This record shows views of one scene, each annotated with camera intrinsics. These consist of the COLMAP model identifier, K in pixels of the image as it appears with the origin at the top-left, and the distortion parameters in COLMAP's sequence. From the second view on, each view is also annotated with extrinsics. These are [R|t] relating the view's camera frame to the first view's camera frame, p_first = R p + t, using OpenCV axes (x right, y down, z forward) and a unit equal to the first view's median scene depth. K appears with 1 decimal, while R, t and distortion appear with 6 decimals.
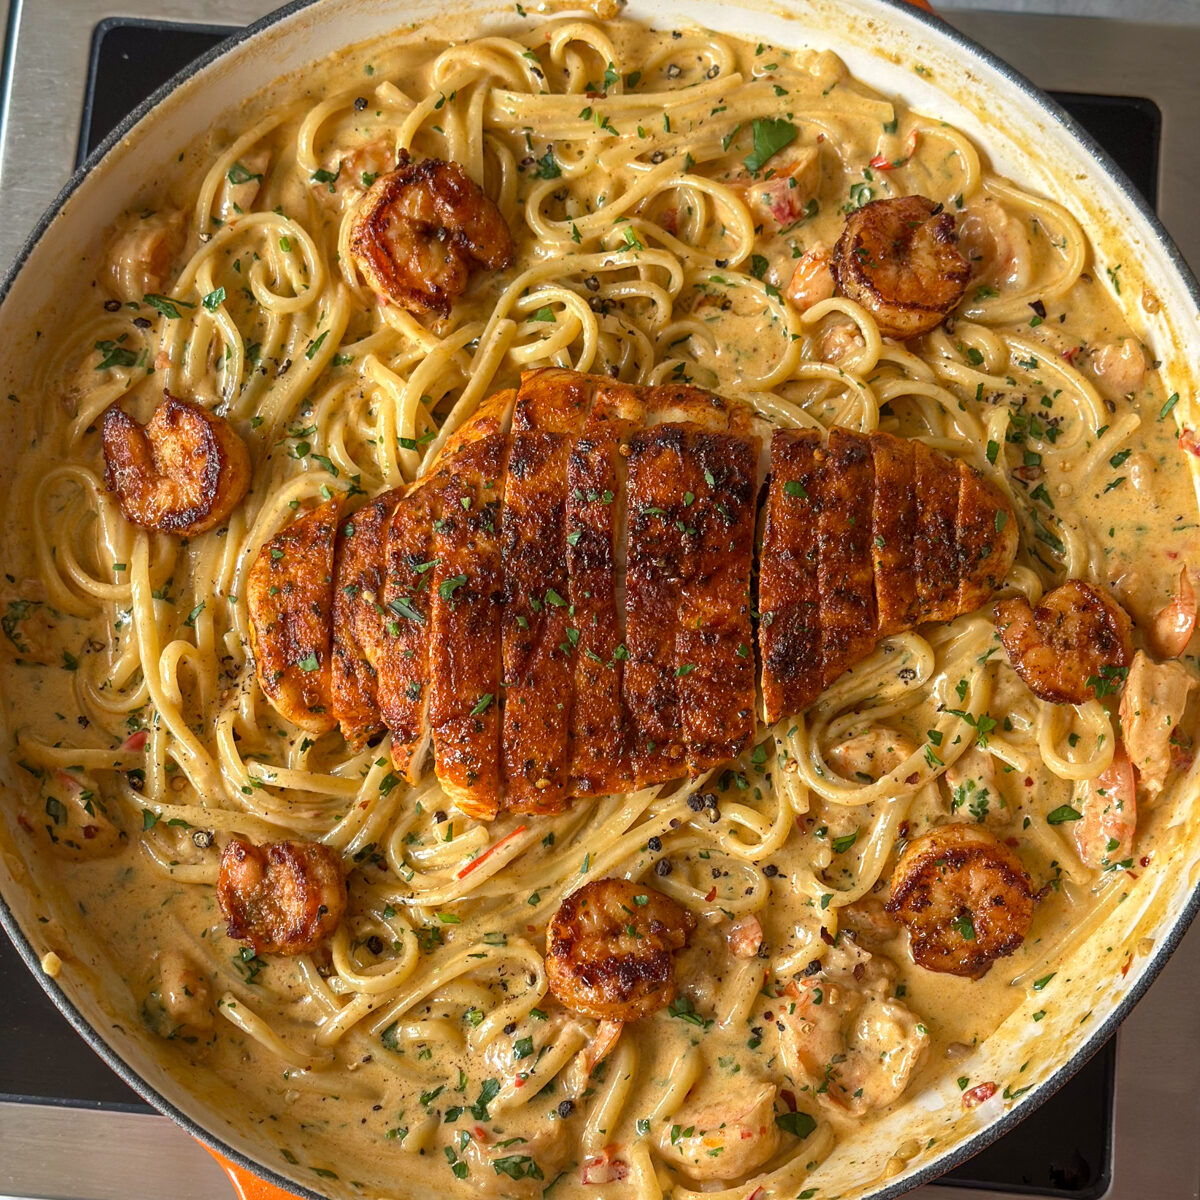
lens RADIAL K [[2240.5, 0, 600.0], [0, 2240.5, 600.0], [0, 0, 1]] dist [0.074112, 0.295010]
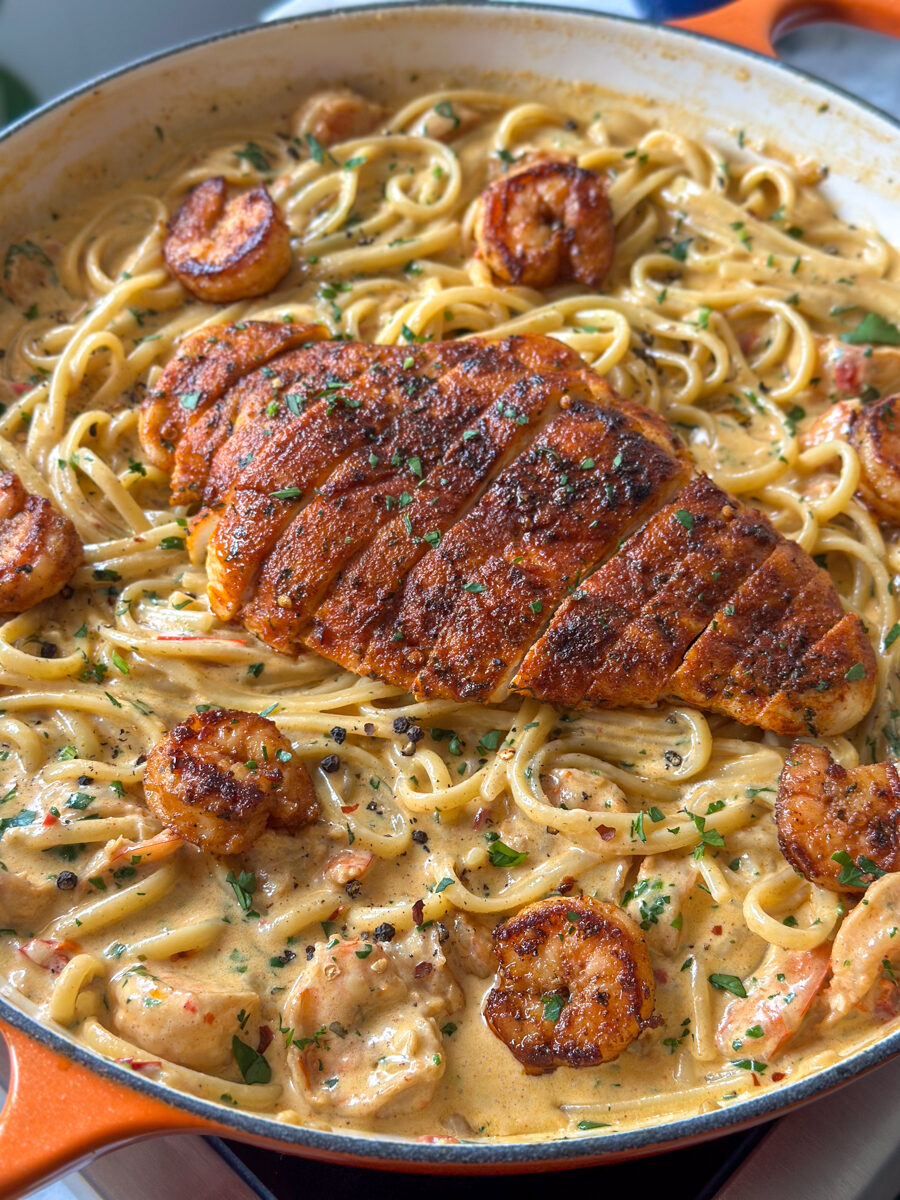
lens RADIAL K [[1677.7, 0, 450.0], [0, 1677.7, 600.0], [0, 0, 1]] dist [0.100347, -0.034028]
pose [[0.782283, 0.531800, -0.324381, 0.254368], [-0.615600, 0.739613, -0.272046, 0.227243], [0.095242, 0.412505, 0.905963, 0.356530]]
